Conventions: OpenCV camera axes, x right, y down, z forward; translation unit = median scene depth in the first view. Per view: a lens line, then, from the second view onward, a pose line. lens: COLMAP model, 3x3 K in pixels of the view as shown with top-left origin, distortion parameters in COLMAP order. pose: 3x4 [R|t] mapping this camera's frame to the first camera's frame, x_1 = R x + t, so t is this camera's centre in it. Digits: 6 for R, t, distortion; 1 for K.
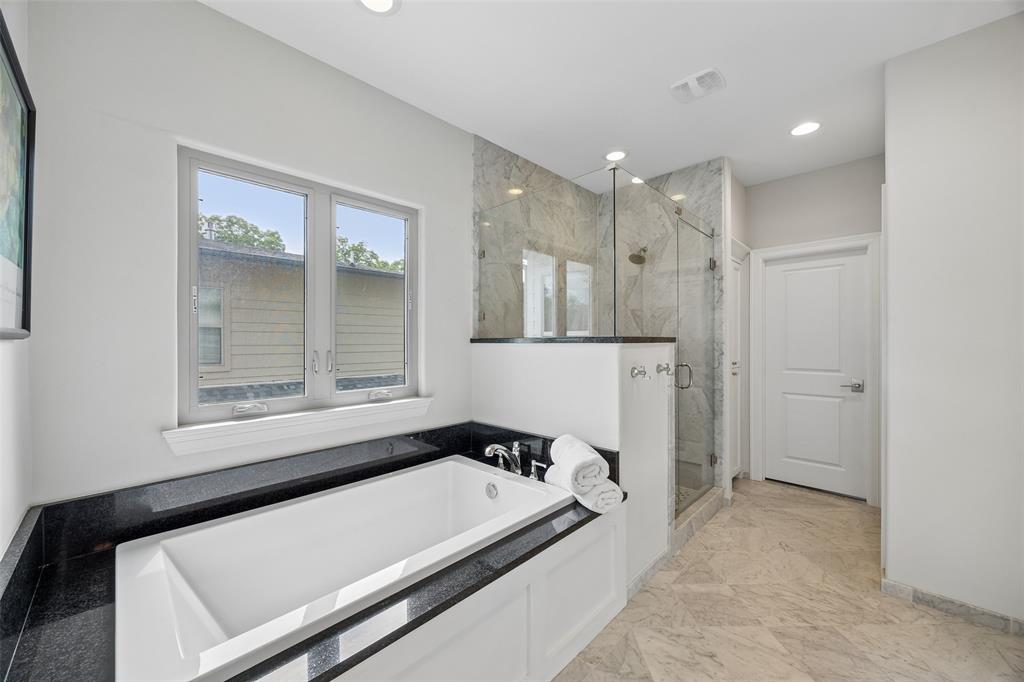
lens RADIAL K [[386.2, 0, 513.8], [0, 386.2, 341.3], [0, 0, 1]] dist [-0.004143, 0.000559]
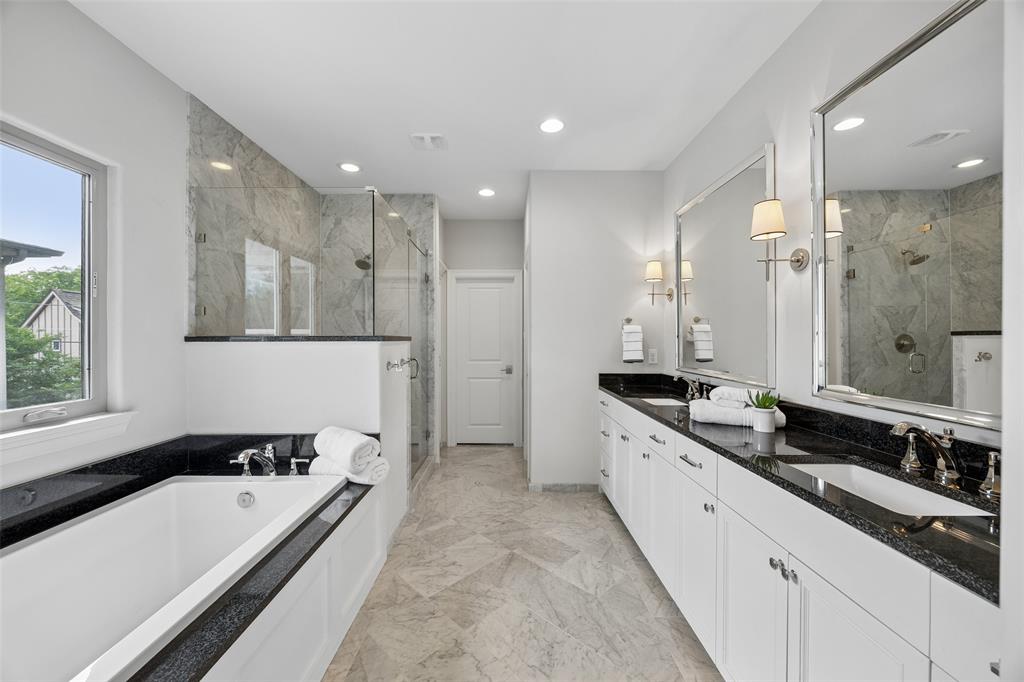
lens RADIAL K [[386.2, 0, 508.2], [0, 386.2, 340.3], [0, 0, 1]] dist [-0.004143, 0.000559]
pose [[0.711804, 0.000442, 0.702378, -0.200337], [-0.000557, 1.000000, -0.000065, 0.000795], [-0.702378, -0.000346, 0.711804, -0.085381]]
